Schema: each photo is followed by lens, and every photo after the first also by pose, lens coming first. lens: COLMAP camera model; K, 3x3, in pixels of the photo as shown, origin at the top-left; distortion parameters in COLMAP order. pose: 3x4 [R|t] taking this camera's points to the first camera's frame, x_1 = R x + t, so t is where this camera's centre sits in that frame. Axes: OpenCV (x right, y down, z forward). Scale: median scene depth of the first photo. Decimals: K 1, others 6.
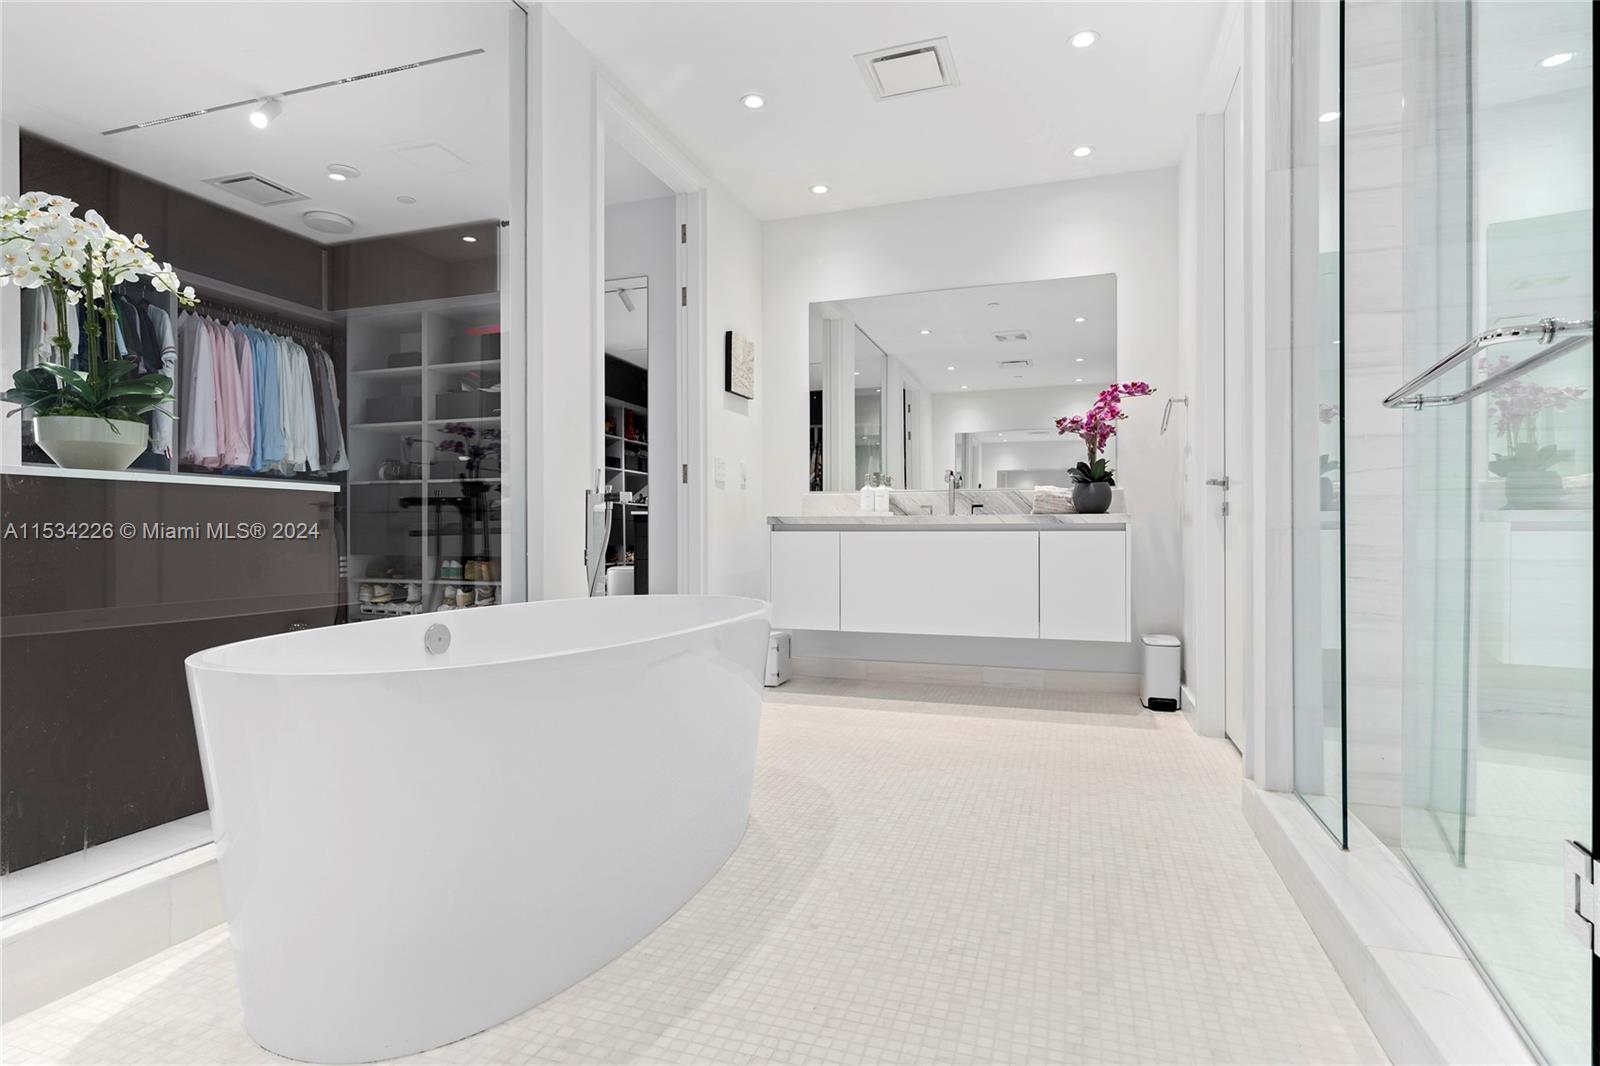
lens RADIAL K [[812.4, 0, 801.3], [0, 812.4, 531.9], [0, 0, 1]] dist [0.002639, 0.001073]
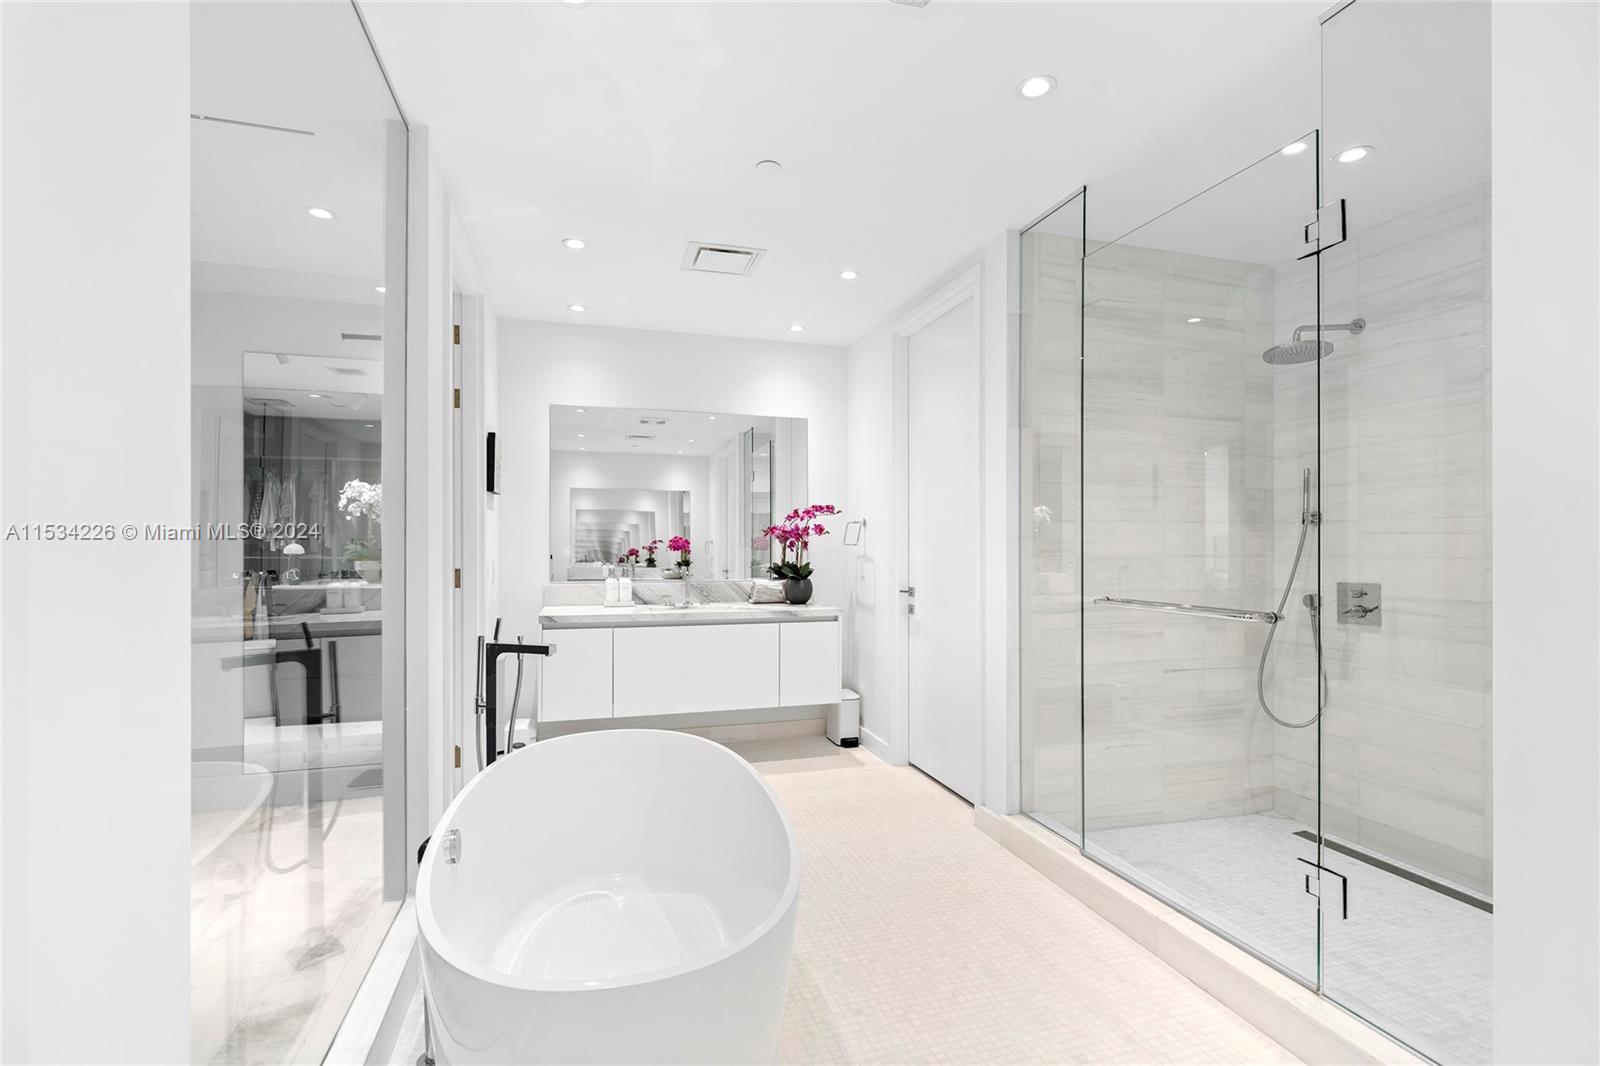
lens RADIAL K [[722.7, 0, 804.6], [0, 722.7, 546.5], [0, 0, 1]] dist [0.000678, 0.000985]
pose [[0.814662, 0.003065, 0.579928, -0.304944], [-0.003488, 0.999994, -0.000384, -0.110131], [-0.579926, -0.001710, 0.814668, 0.041009]]
